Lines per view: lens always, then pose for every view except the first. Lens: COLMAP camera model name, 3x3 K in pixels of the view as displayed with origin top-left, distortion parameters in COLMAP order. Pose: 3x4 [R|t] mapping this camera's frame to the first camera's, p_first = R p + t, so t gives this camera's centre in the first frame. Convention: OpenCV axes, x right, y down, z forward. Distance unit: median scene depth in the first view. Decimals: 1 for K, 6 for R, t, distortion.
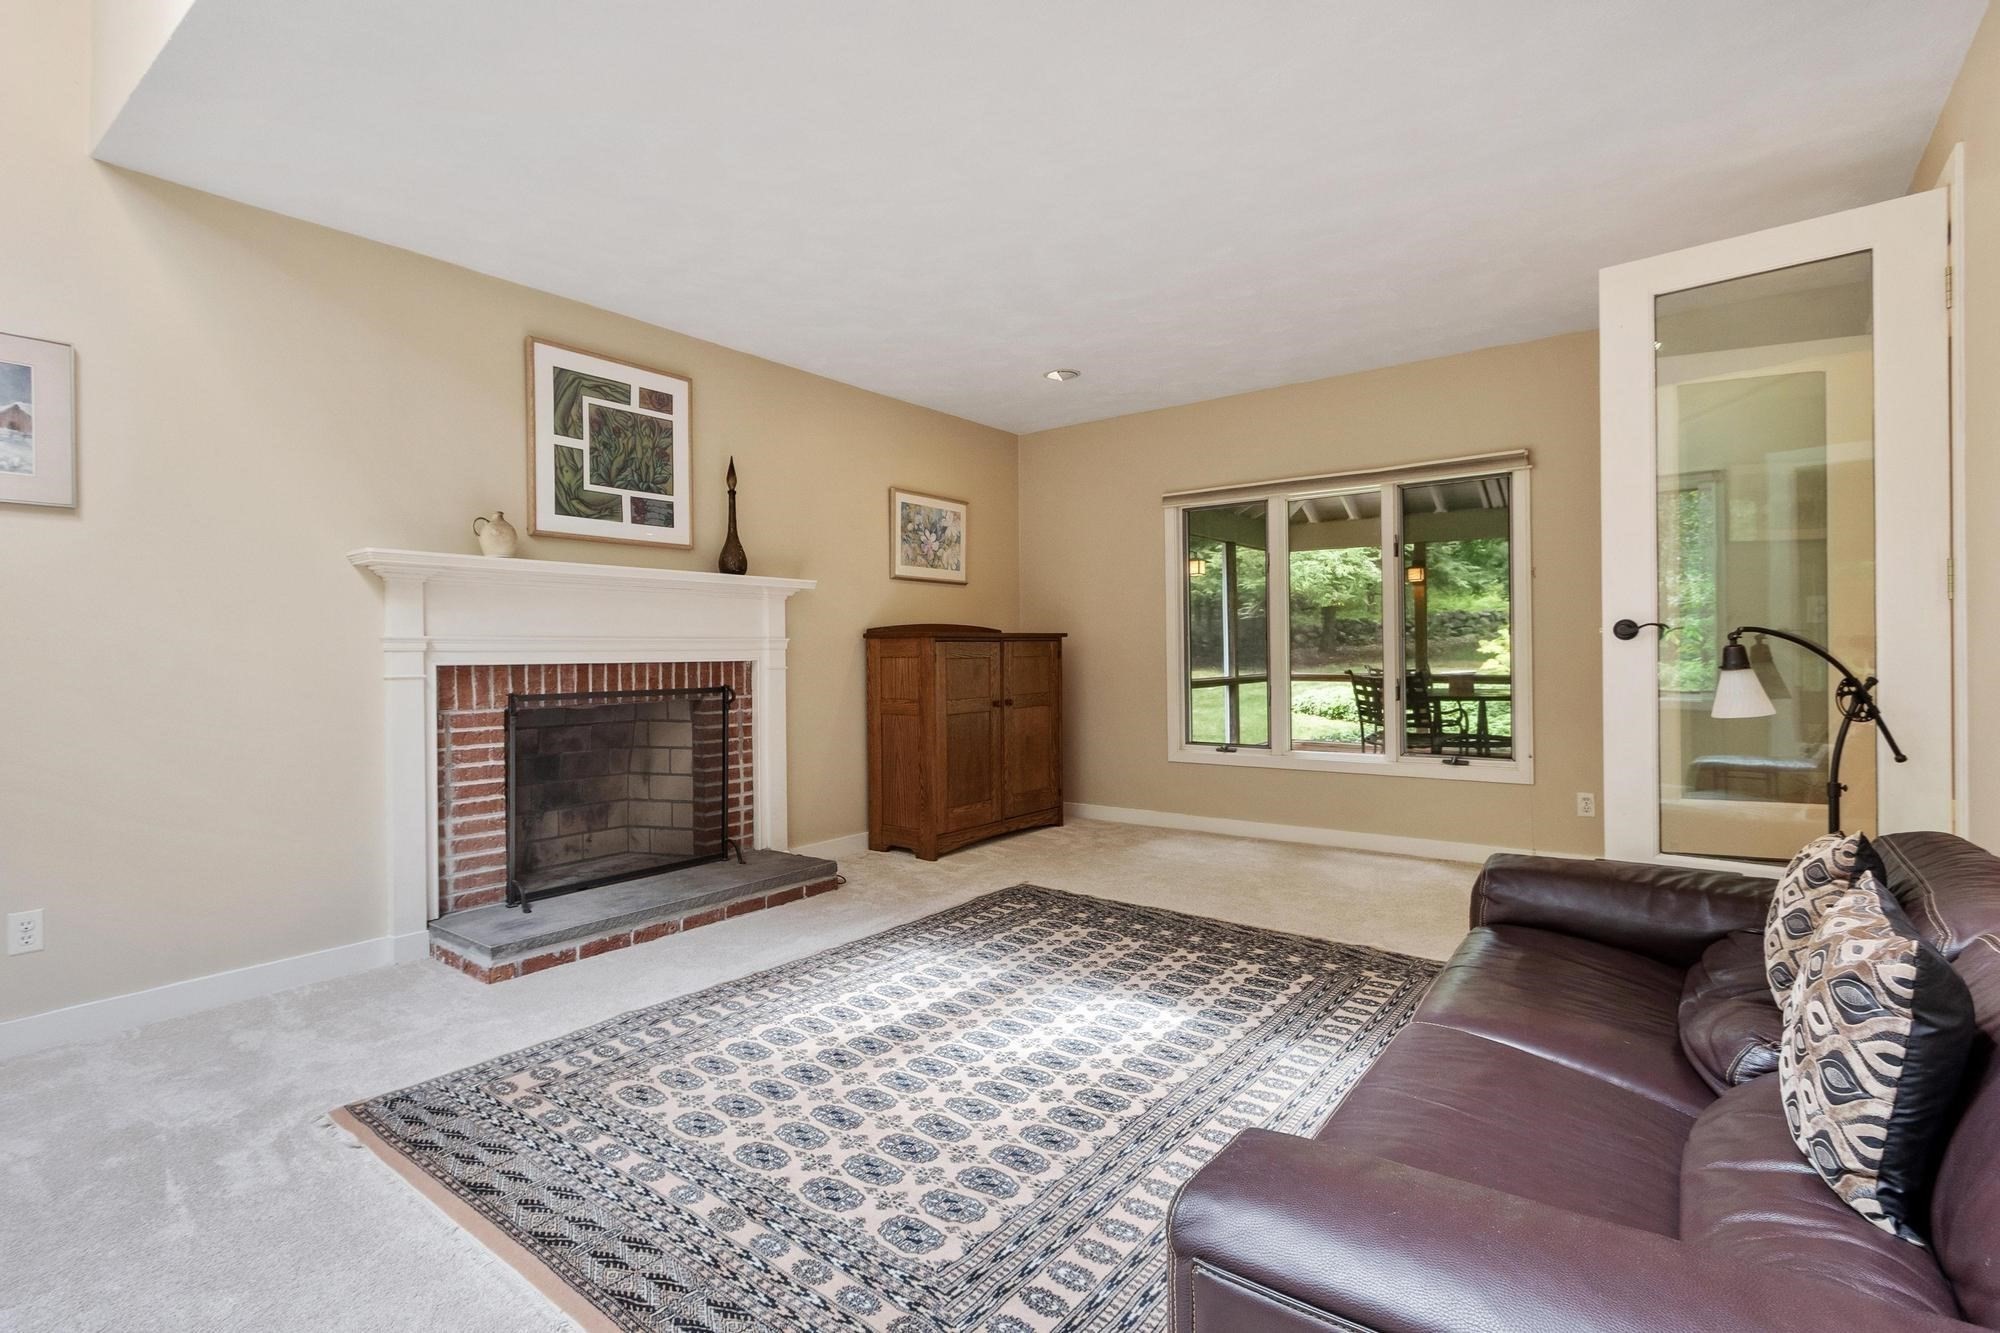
lens RADIAL K [[957.7, 0, 985.7], [0, 957.7, 663.0], [0, 0, 1]] dist [-0.001818, 0.000211]
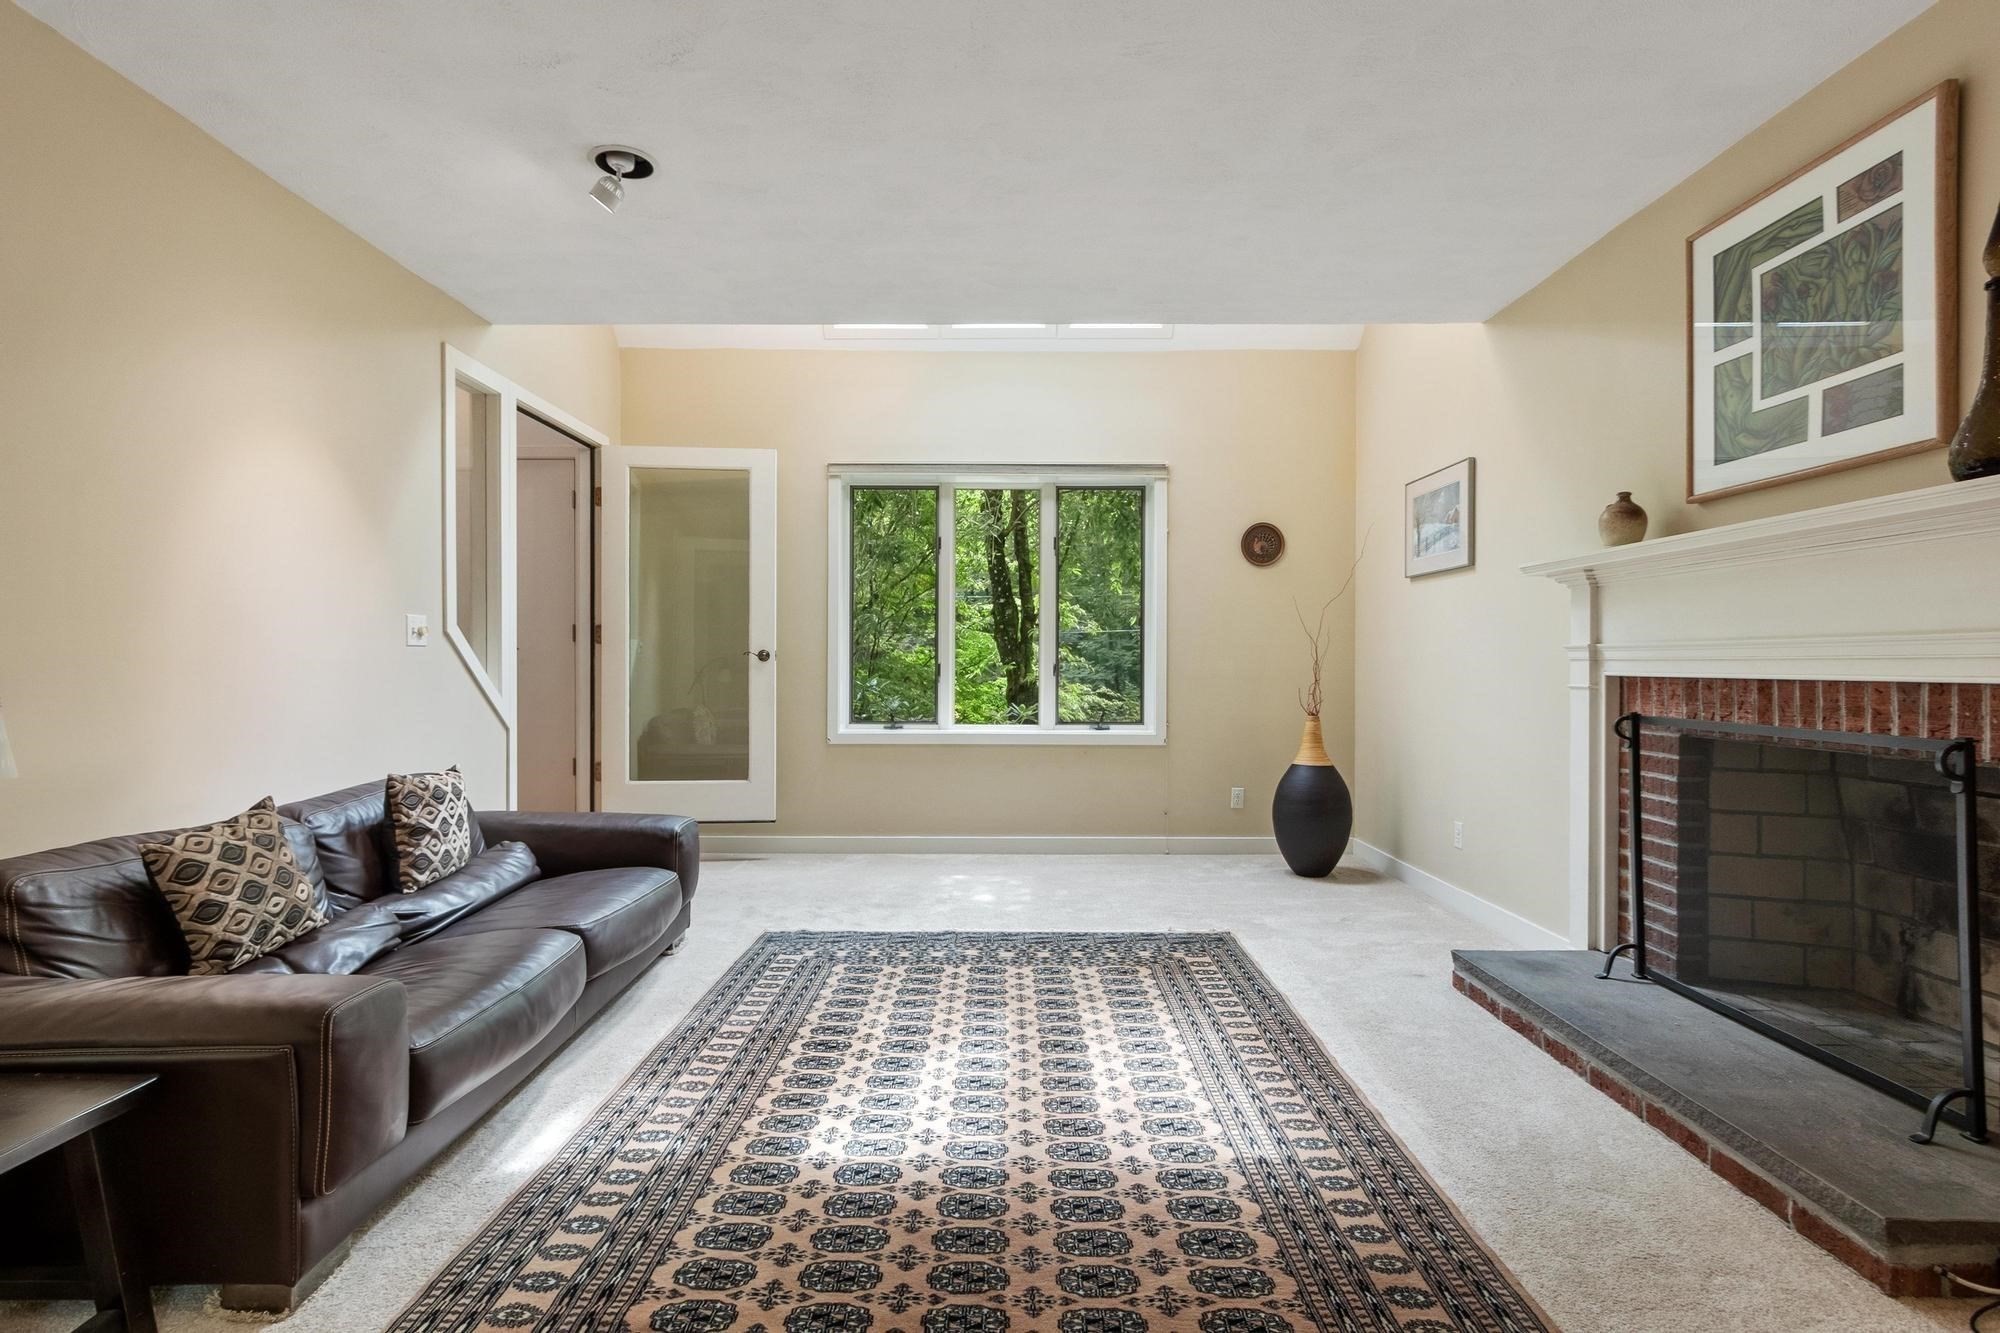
lens RADIAL K [[957.7, 0, 985.7], [0, 957.7, 663.0], [0, 0, 1]] dist [-0.001818, 0.000211]
pose [[-0.803454, 0.007990, -0.595313, 0.461269], [0.000581, 0.999920, 0.012636, -0.022081], [0.595366, 0.009807, -0.803395, 1.431611]]
